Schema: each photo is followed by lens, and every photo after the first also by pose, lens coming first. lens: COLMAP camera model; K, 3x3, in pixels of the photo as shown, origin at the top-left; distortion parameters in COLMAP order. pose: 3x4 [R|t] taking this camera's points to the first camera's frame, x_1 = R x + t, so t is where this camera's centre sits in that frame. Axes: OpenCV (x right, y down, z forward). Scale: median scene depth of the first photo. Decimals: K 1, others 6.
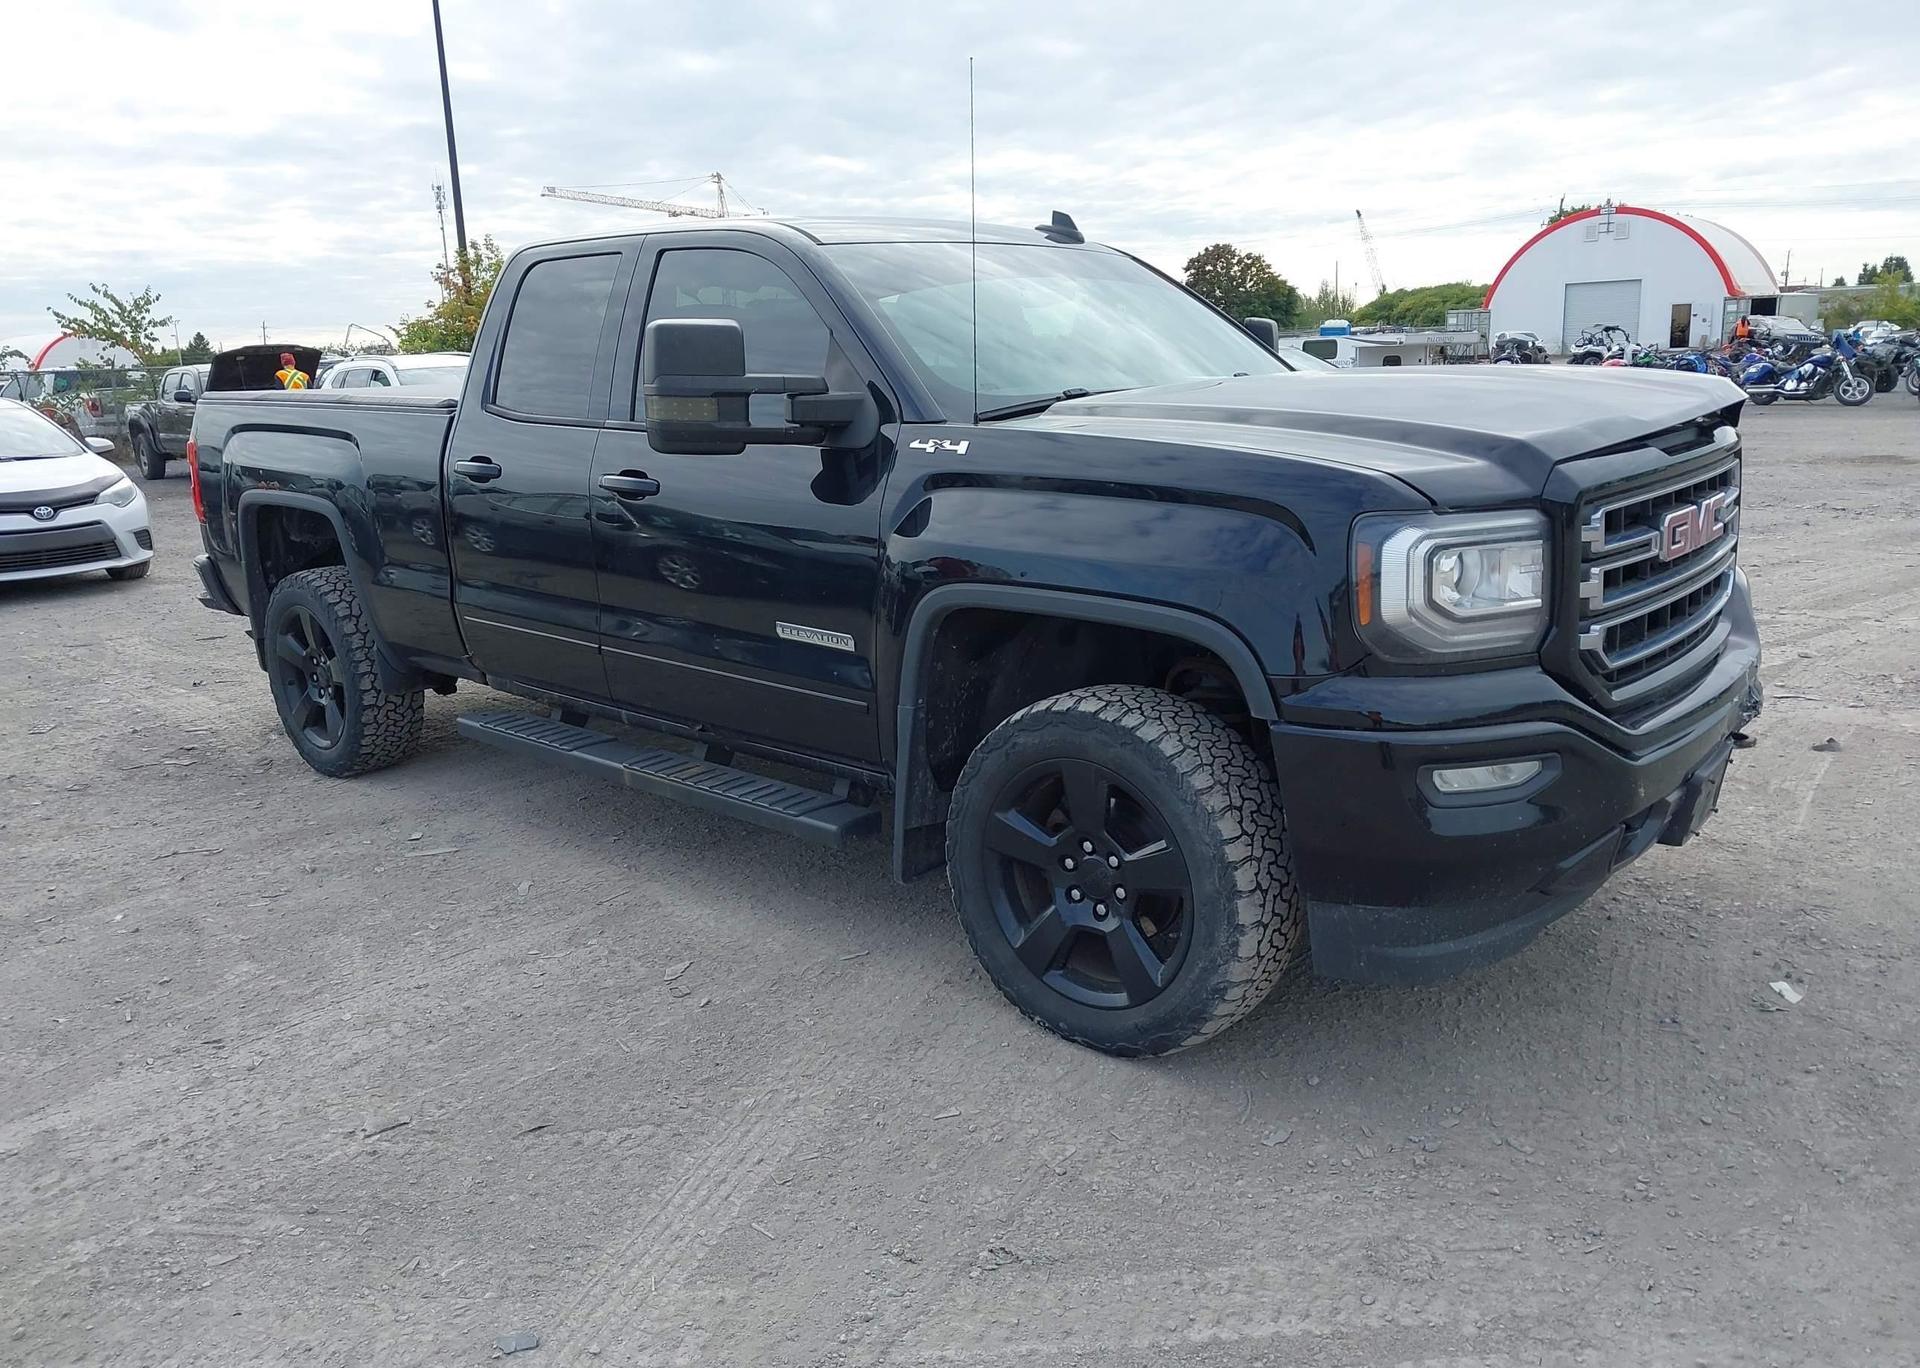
lens RADIAL K [[1514.5, 0, 939.6], [0, 1514.5, 685.1], [0, 0, 1]] dist [0.015612, -0.020771]
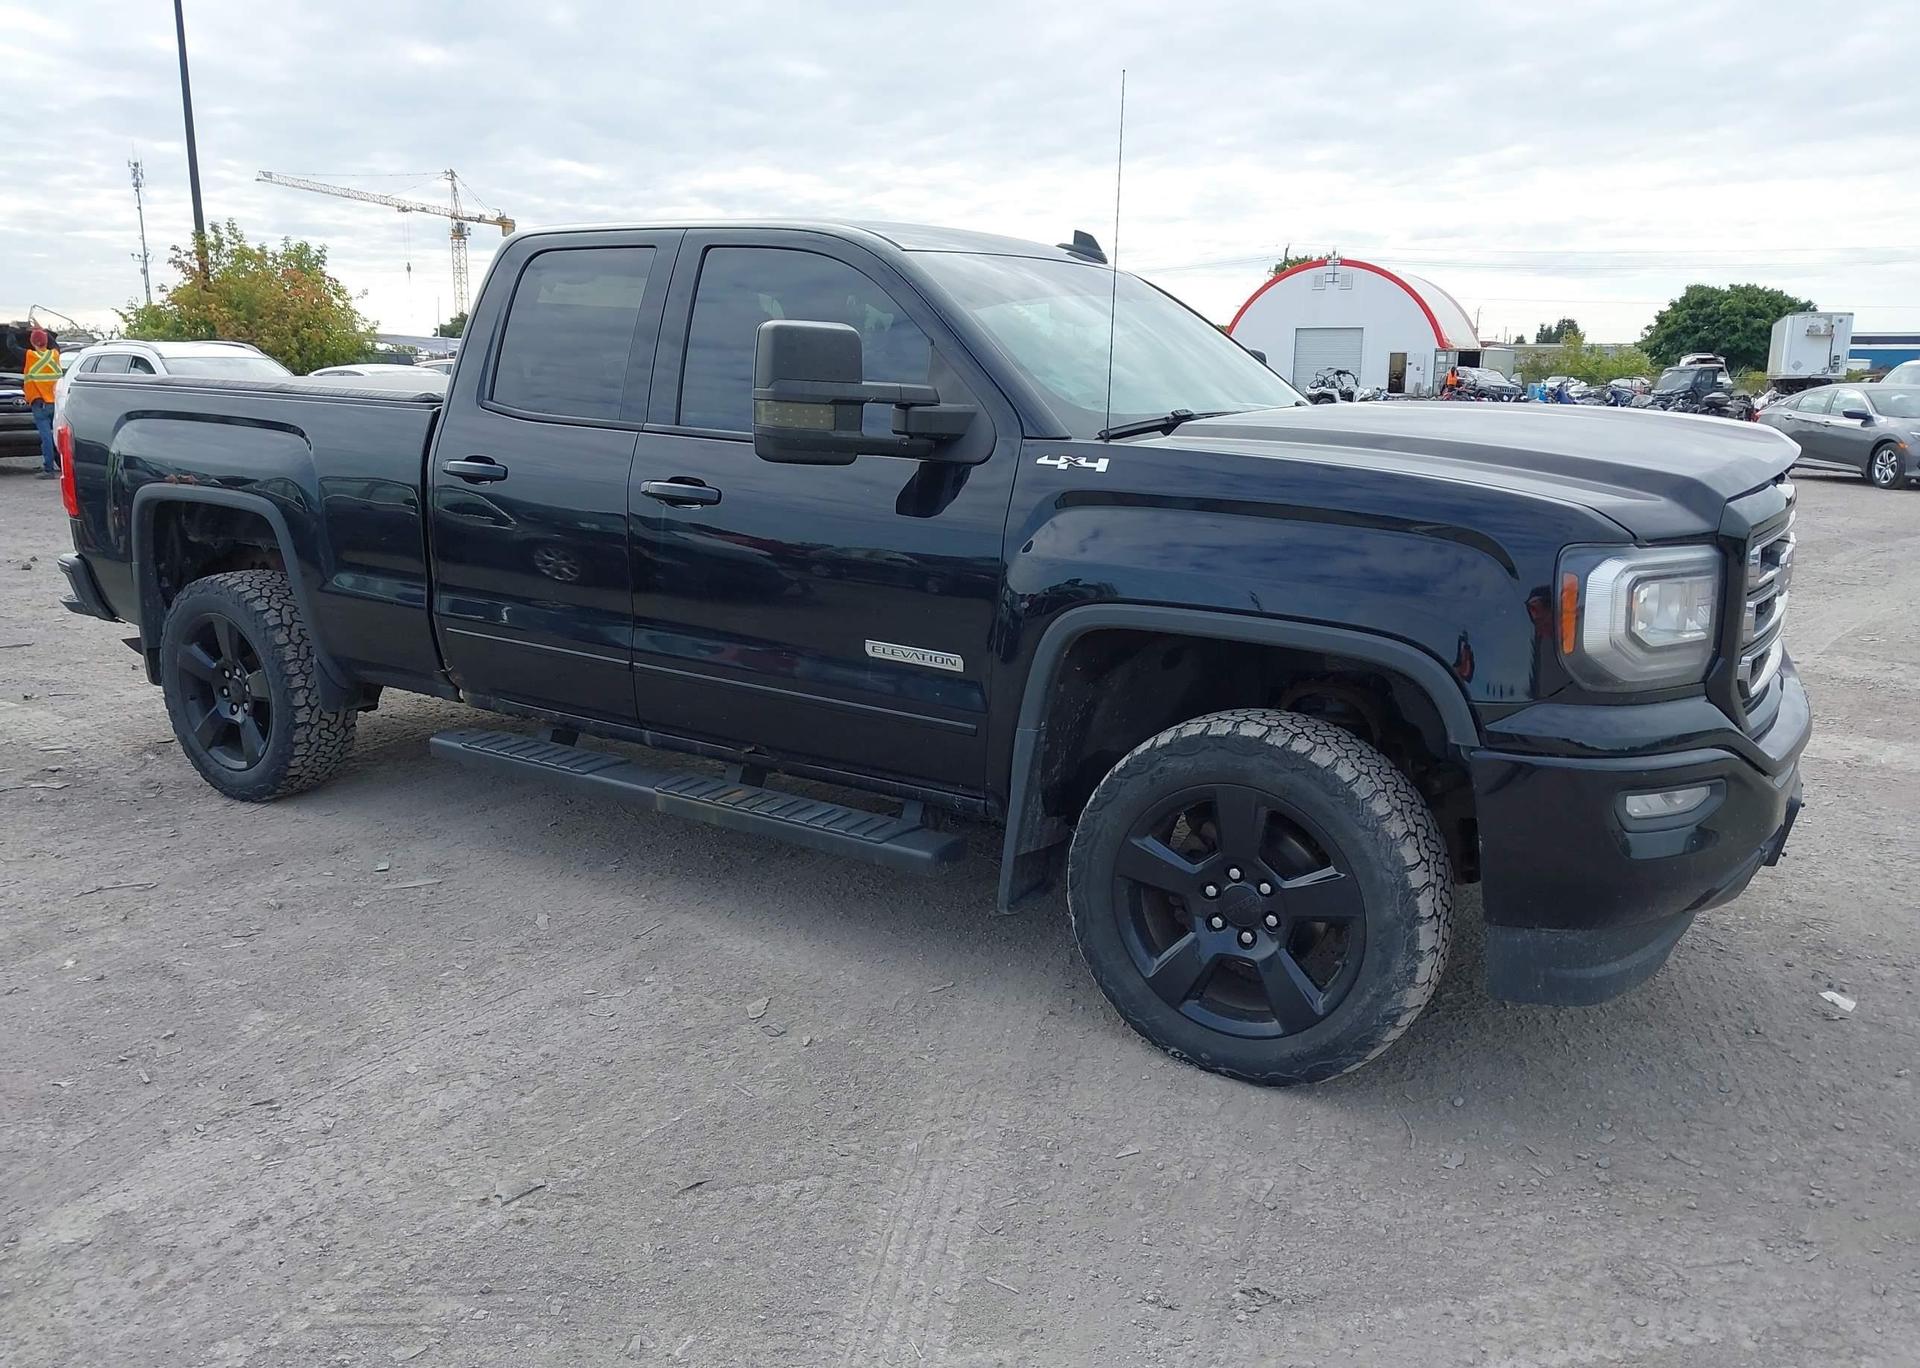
lens RADIAL K [[1514.5, 0, 936.7], [0, 1514.5, 679.6], [0, 0, 1]] dist [0.015612, -0.020771]
pose [[0.985132, 0.010551, 0.171474, -0.213690], [-0.007886, 0.999837, -0.016214, -0.001467], [-0.171617, 0.014621, 0.985055, 0.045473]]
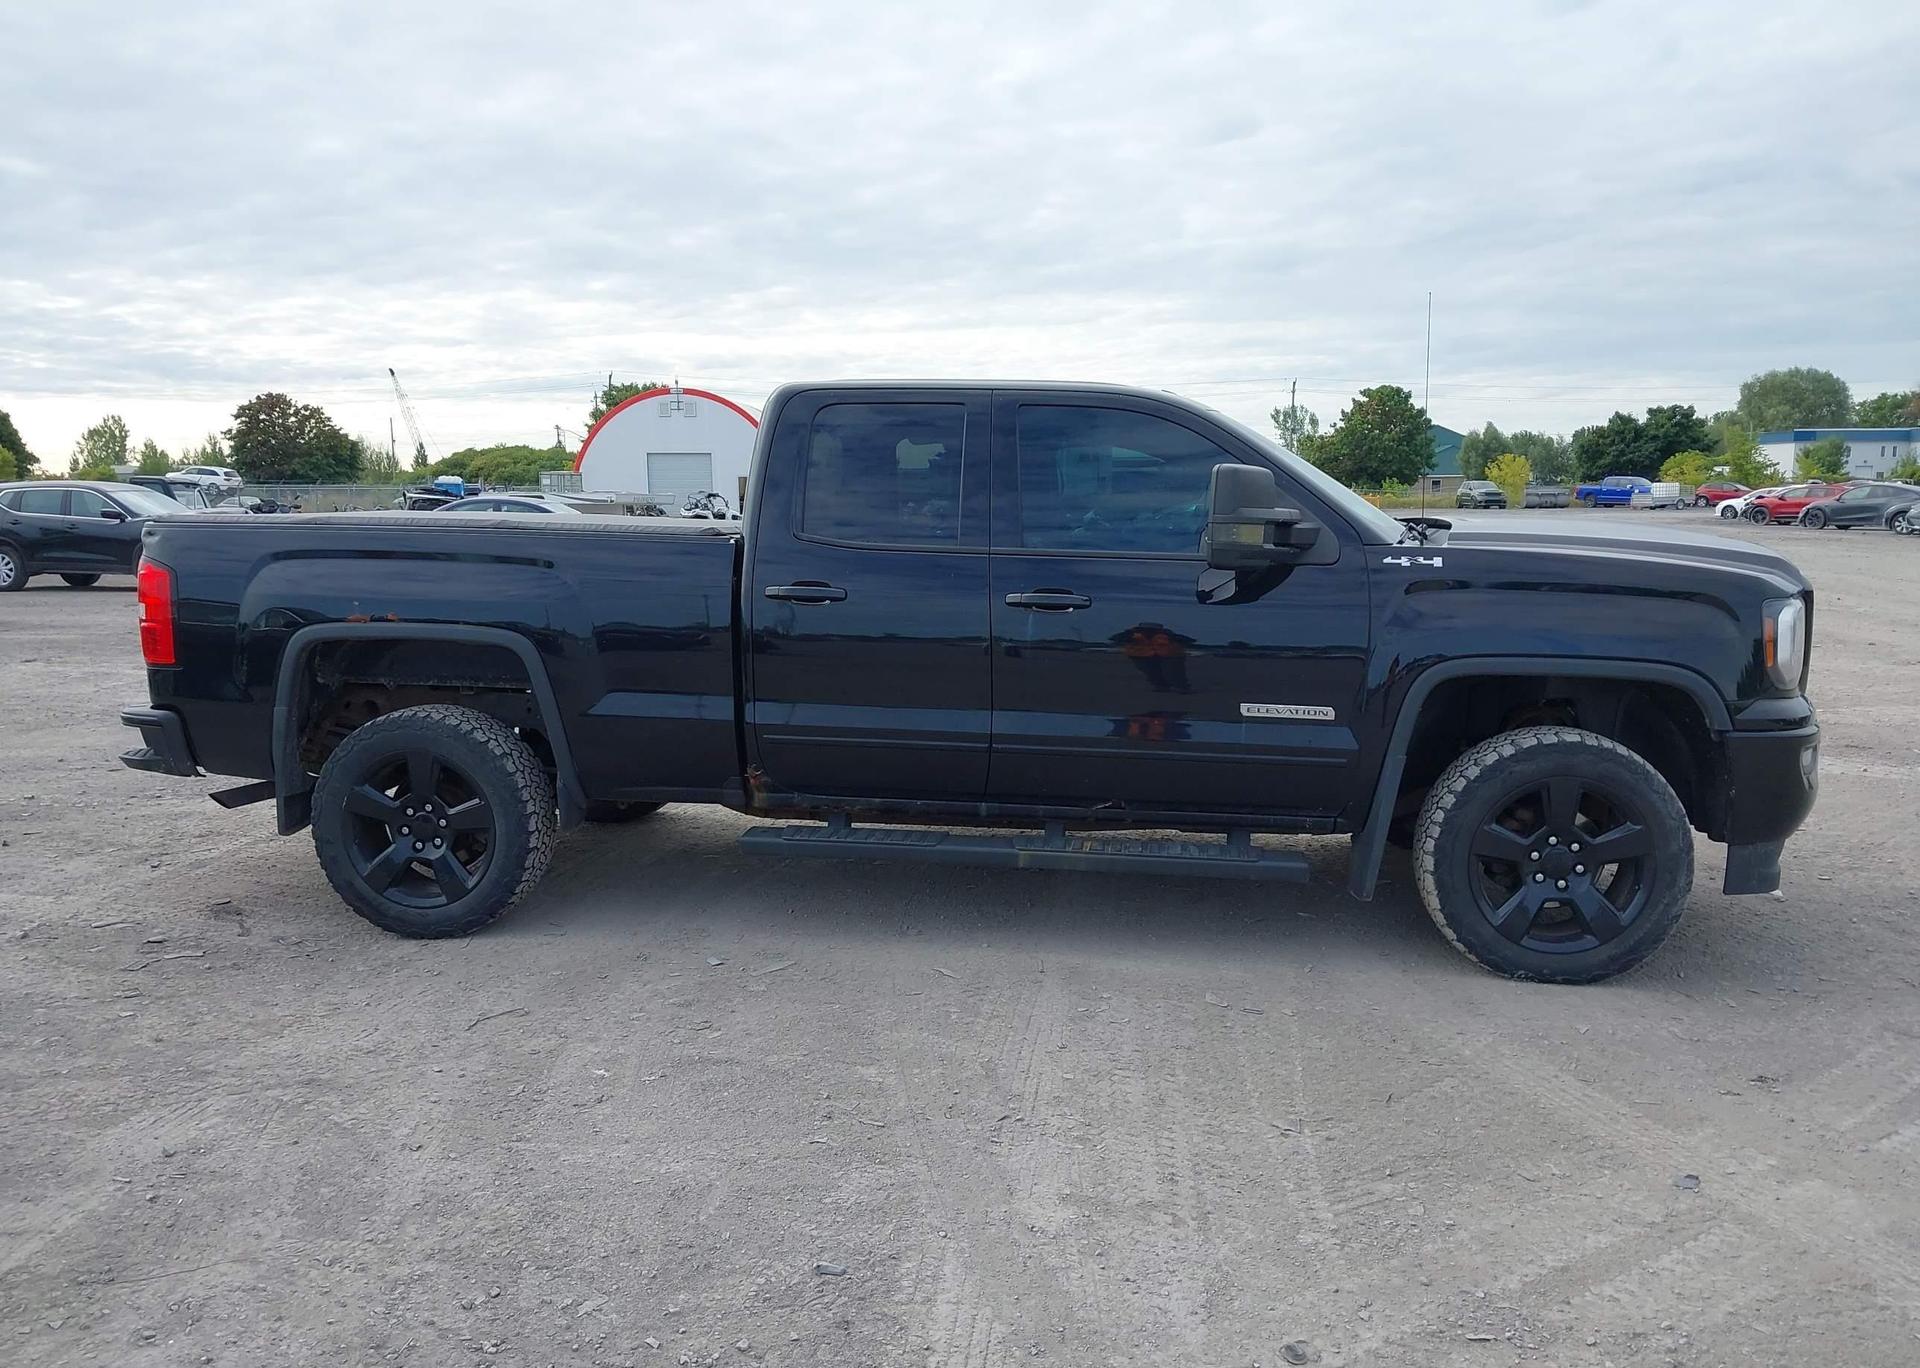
lens RADIAL K [[1514.5, 0, 919.3], [0, 1514.5, 702.8], [0, 0, 1]] dist [0.015612, -0.020771]
pose [[0.818615, -0.045293, 0.572554, -0.966694], [0.096687, 0.993526, -0.059644, 0.005273], [-0.566146, 0.104184, 0.817695, 0.128921]]
